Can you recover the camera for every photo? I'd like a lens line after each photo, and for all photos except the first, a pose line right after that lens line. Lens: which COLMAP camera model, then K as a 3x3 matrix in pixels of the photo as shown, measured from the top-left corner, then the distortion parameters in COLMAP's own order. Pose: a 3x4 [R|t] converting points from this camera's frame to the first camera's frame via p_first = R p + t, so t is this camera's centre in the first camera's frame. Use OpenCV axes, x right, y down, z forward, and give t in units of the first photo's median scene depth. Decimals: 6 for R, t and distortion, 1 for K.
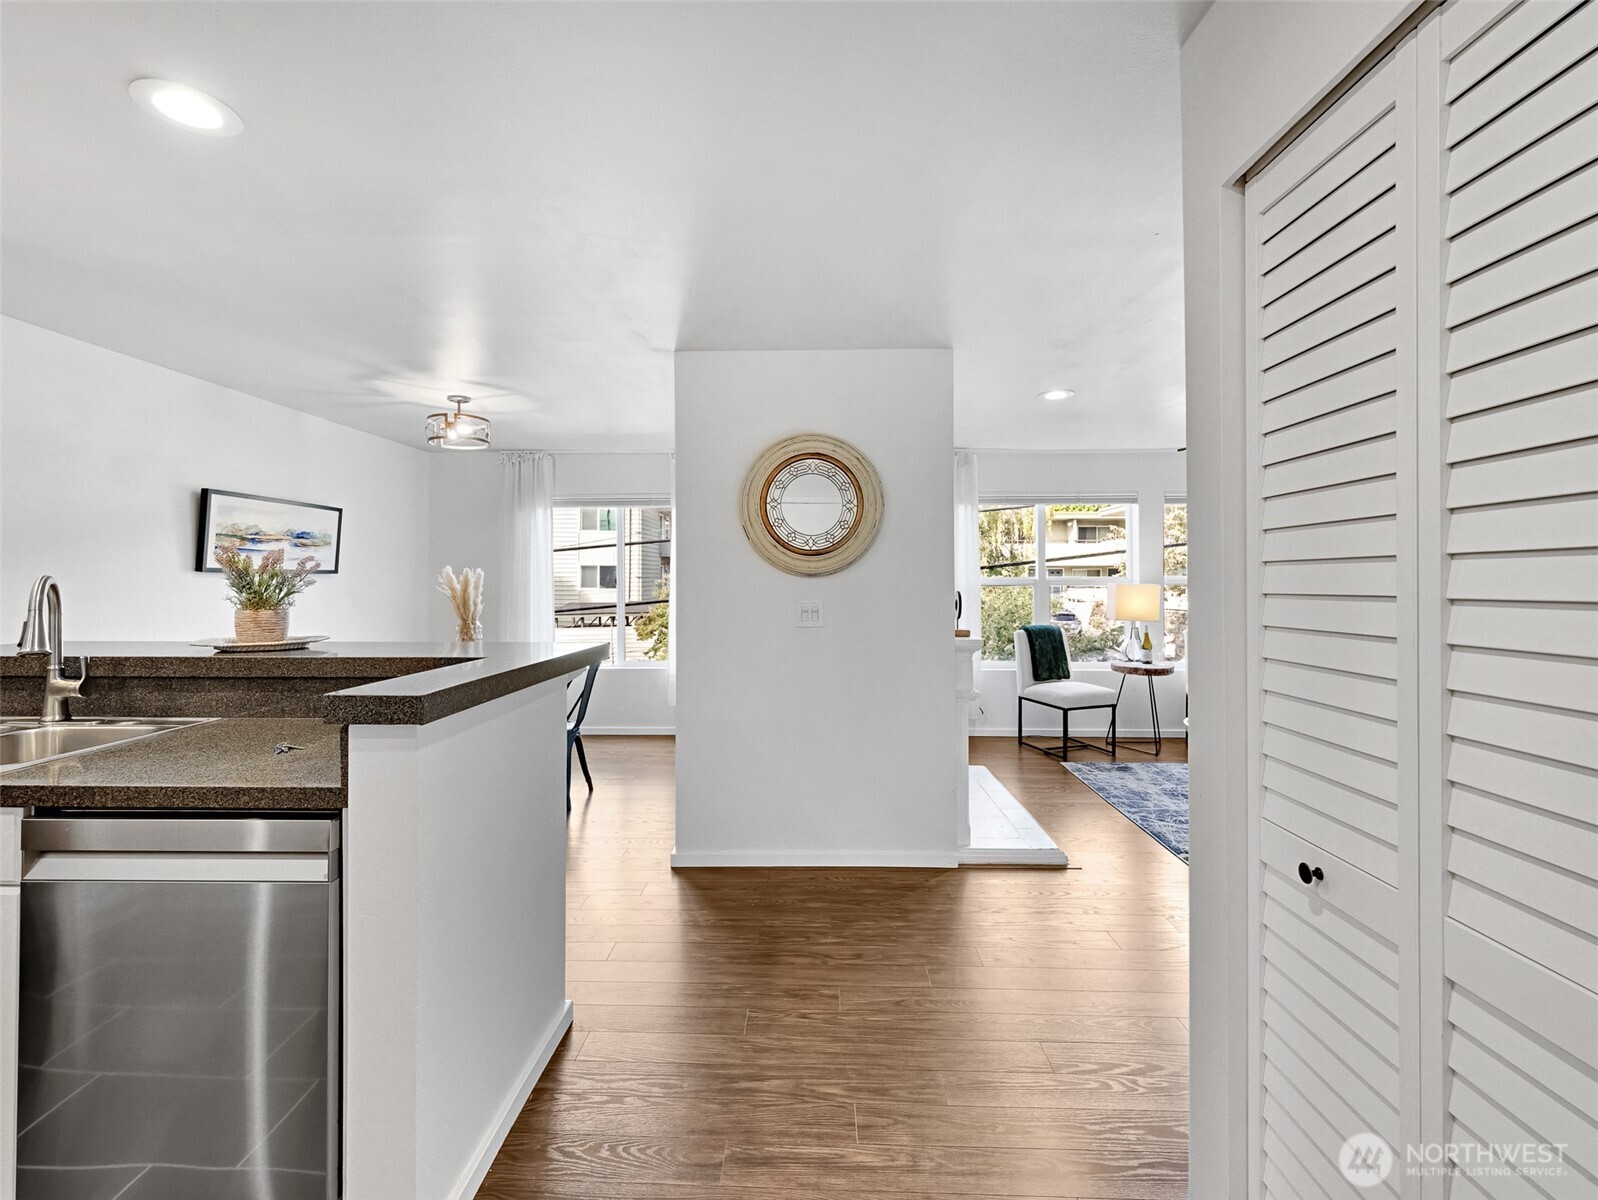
lens RADIAL K [[709.0, 0, 802.9], [0, 709.0, 568.4], [0, 0, 1]] dist [0.000557, 0.000295]
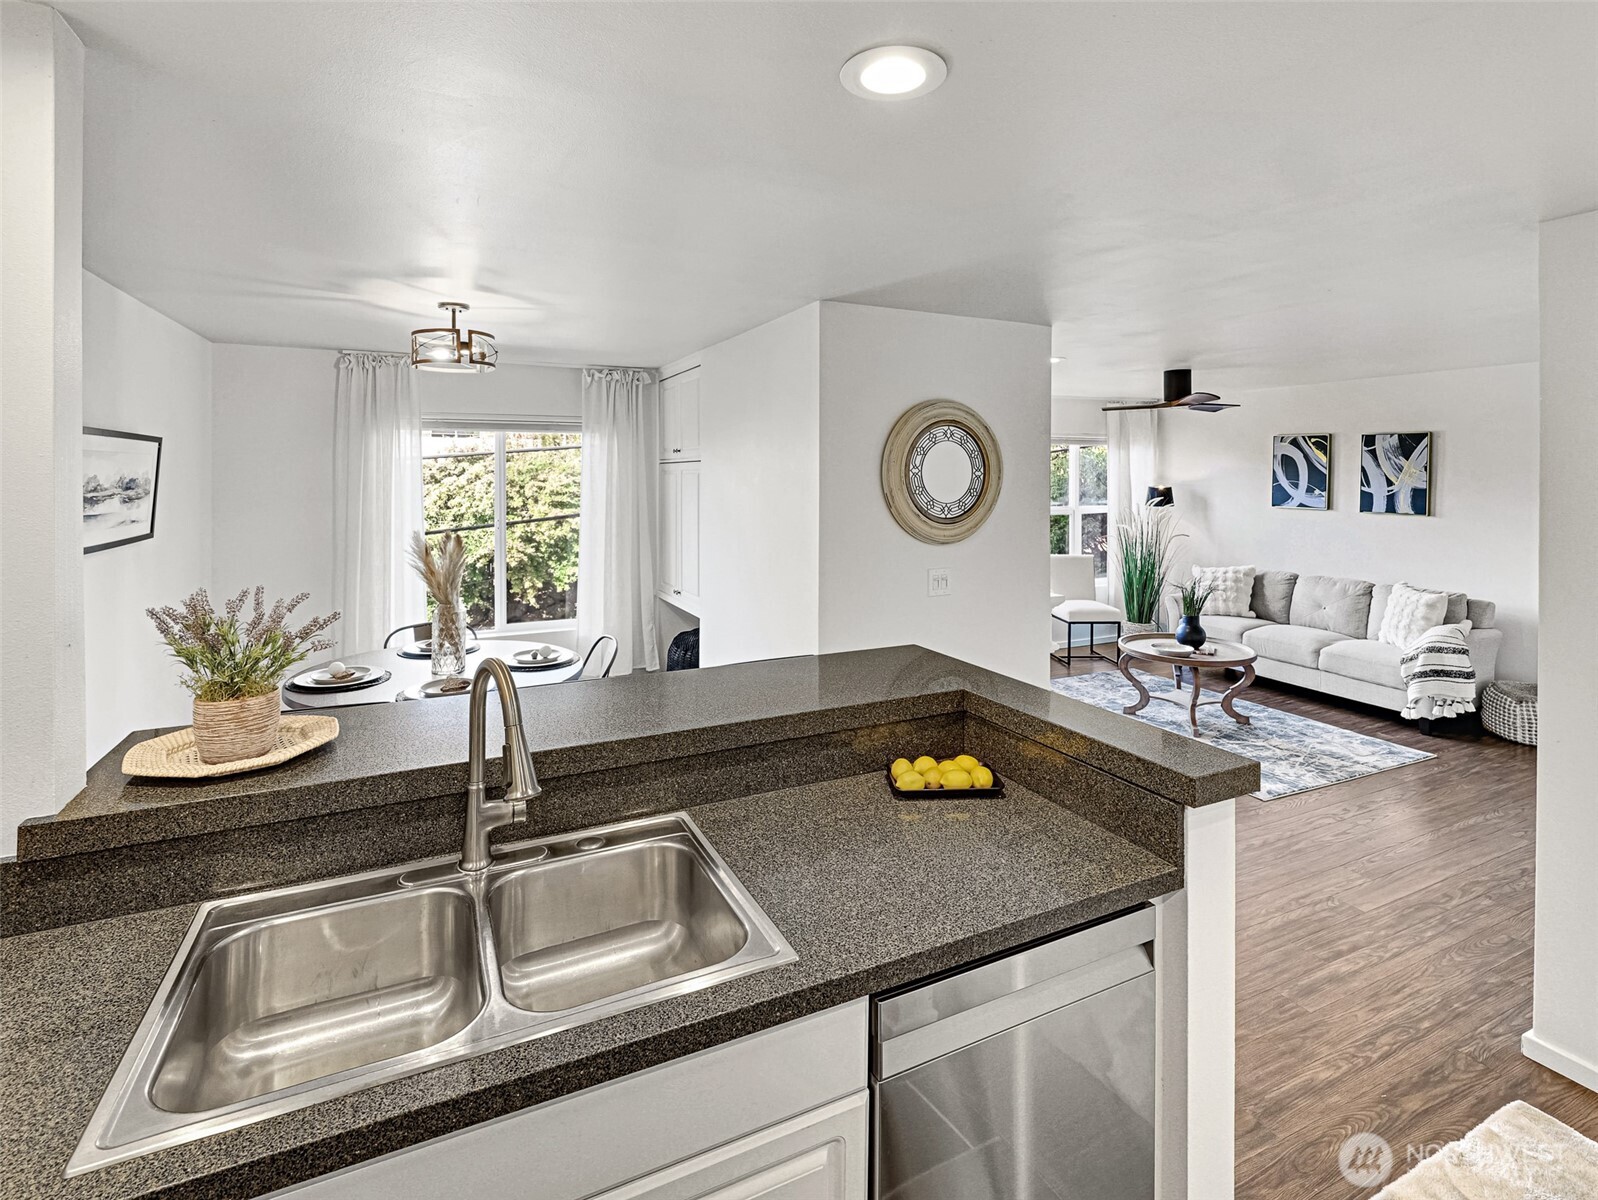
lens RADIAL K [[778.3, 0, 809.3], [0, 778.3, 485.3], [0, 0, 1]] dist [0.003634, -0.000167]
pose [[0.887735, -0.000571, 0.460354, -0.520193], [-0.012672, 0.999590, 0.025676, -0.076787], [-0.460180, -0.028627, 0.887364, 0.101850]]
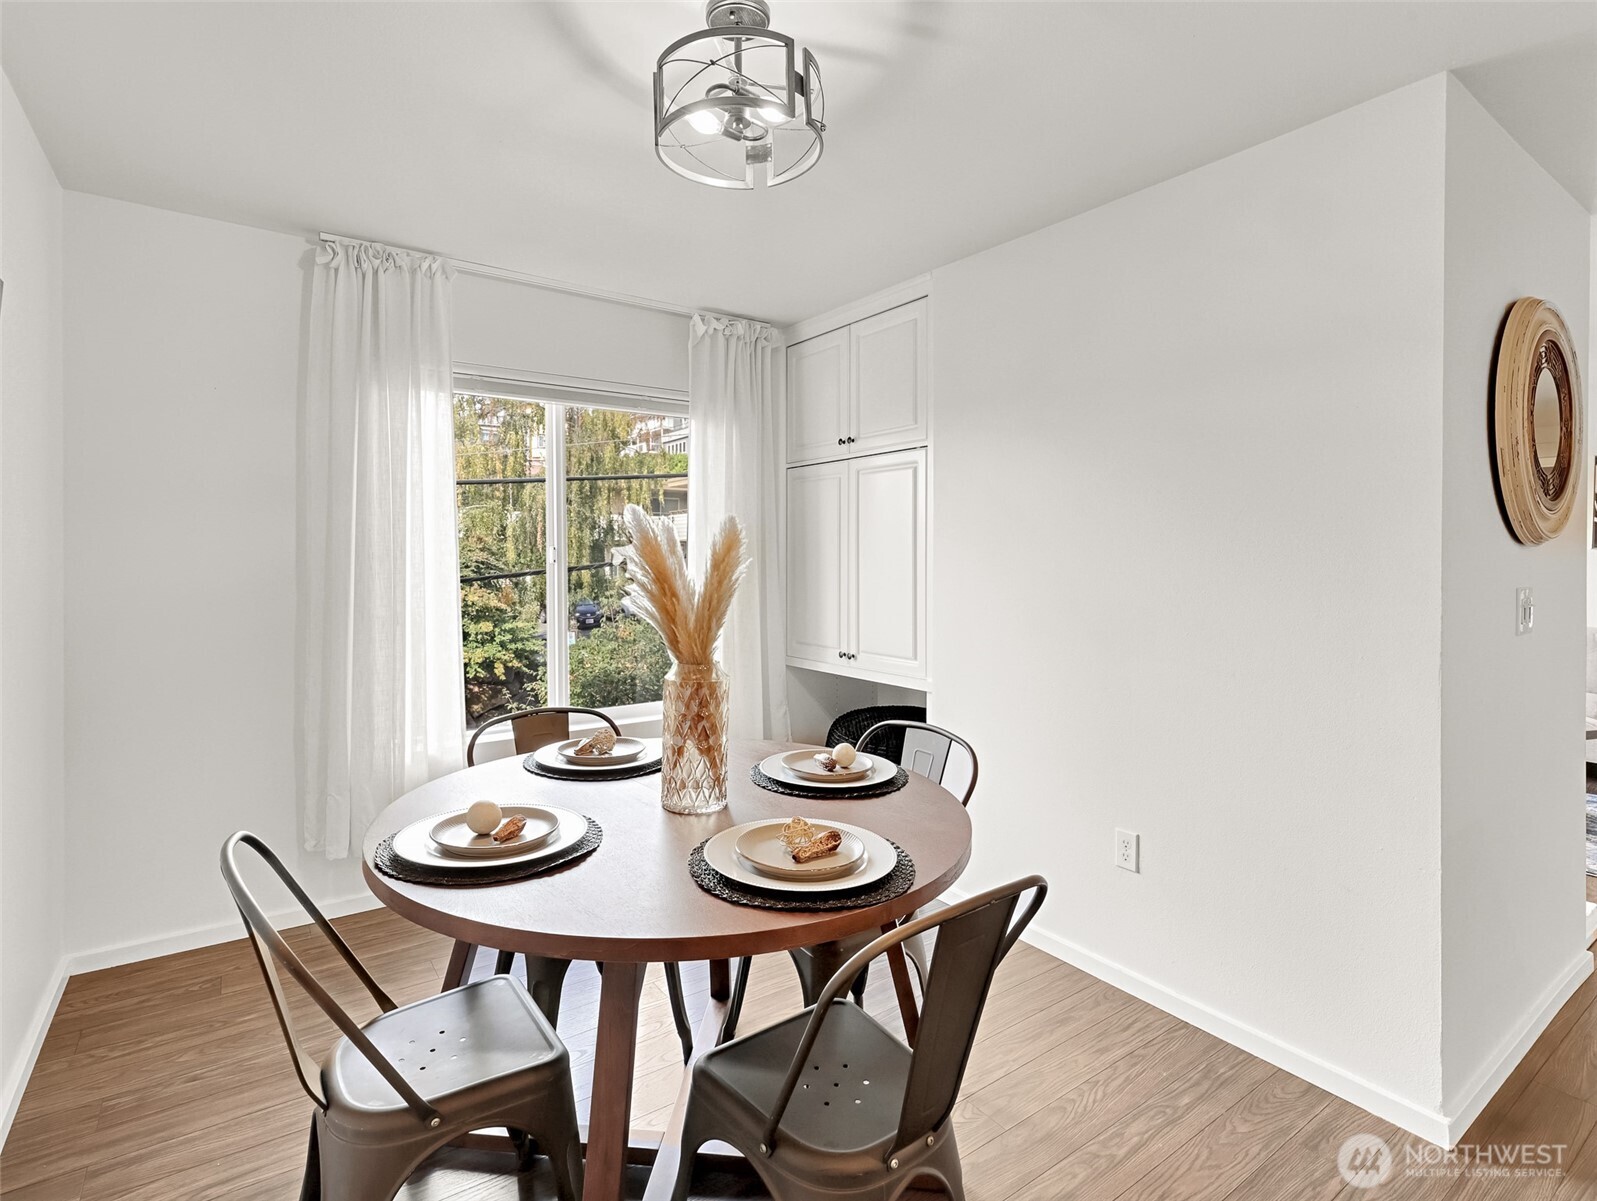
lens RADIAL K [[805.8, 0, 795.8], [0, 805.8, 556.3], [0, 0, 1]] dist [0.020978, 0.000191]
pose [[0.802563, 0.005025, 0.596546, -0.684224], [-0.014147, 0.999844, 0.010610, 0.016487], [-0.596400, -0.016955, 0.802508, 0.651731]]
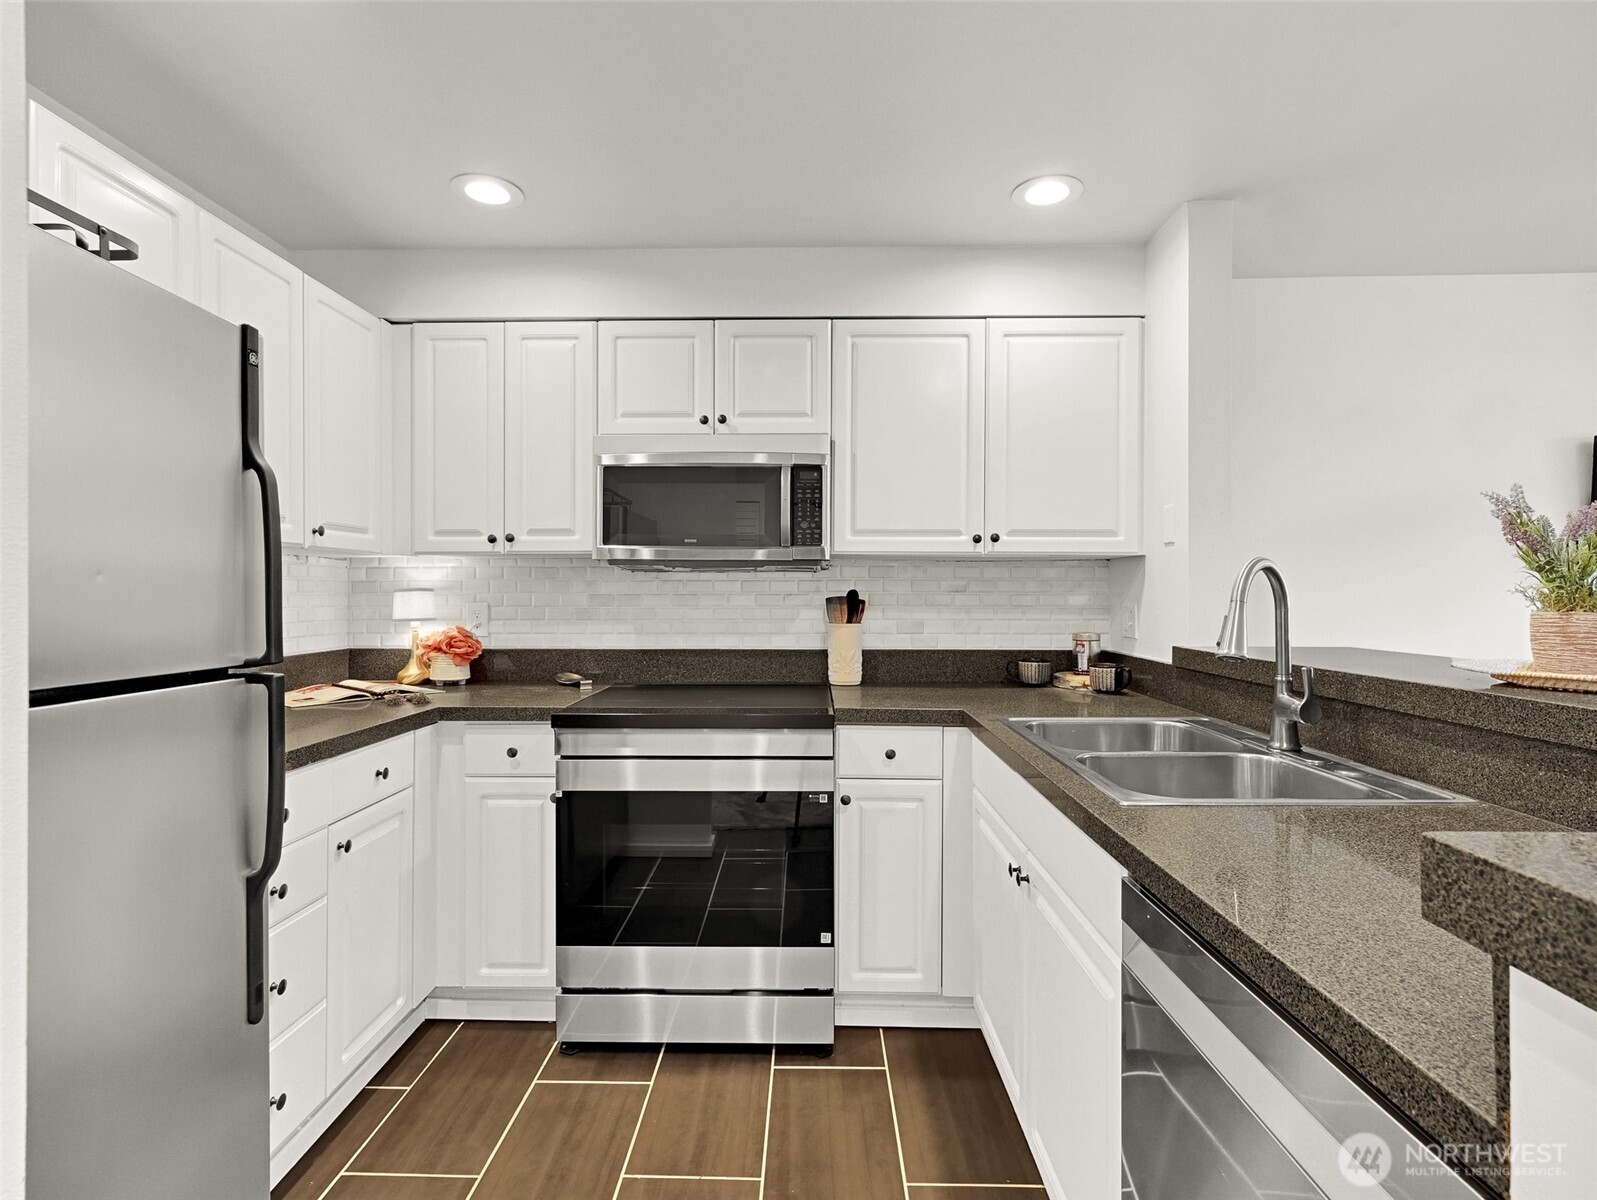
lens RADIAL K [[797.9, 0, 798.4], [0, 797.9, 591.2], [0, 0, 1]] dist [0.004911, -0.001005]
pose [[-0.002107, -0.002228, -0.999995, -0.091057], [0.020579, 0.999786, -0.002271, 0.017302], [0.999786, -0.020584, -0.002061, 0.226027]]
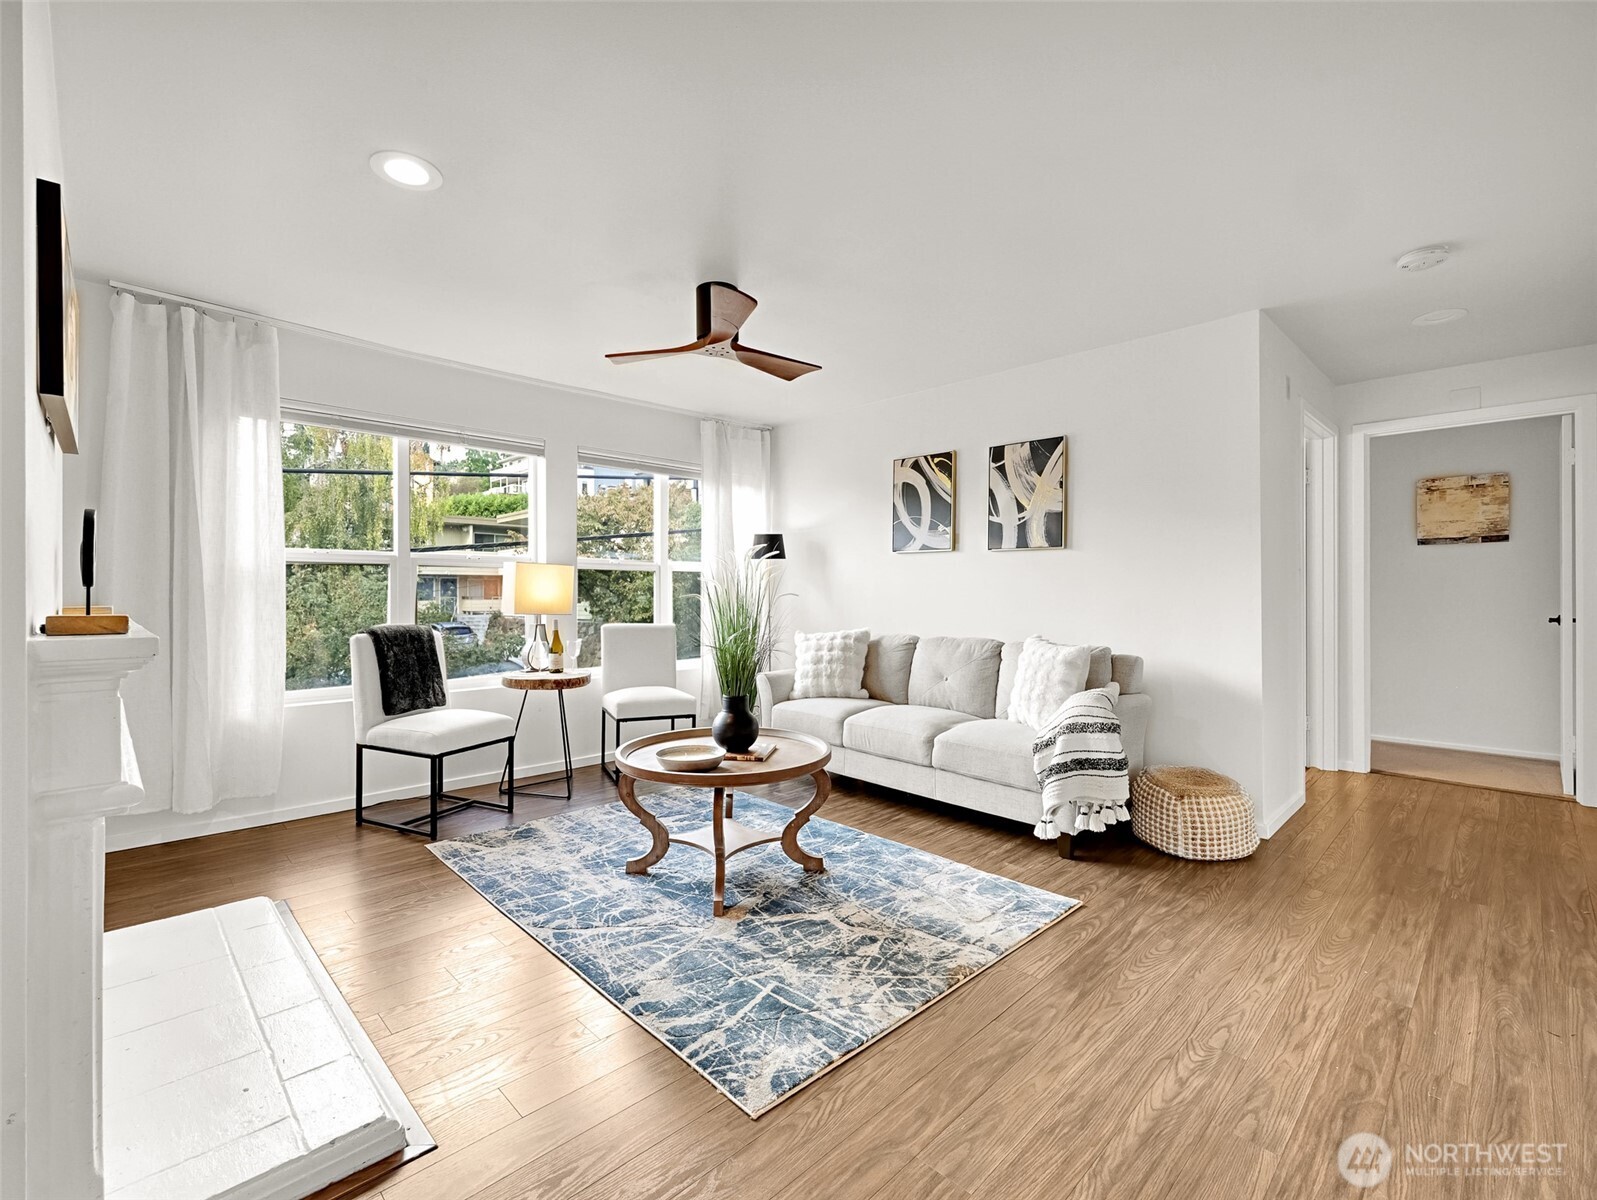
lens RADIAL K [[708.5, 0, 790.5], [0, 708.5, 596.7], [0, 0, 1]] dist [0.000557, 0.000295]
pose [[0.705085, -0.001919, 0.709120, 0.185531], [-0.011946, 0.999822, 0.014584, 0.056746], [-0.709022, -0.018754, 0.704937, 0.424277]]
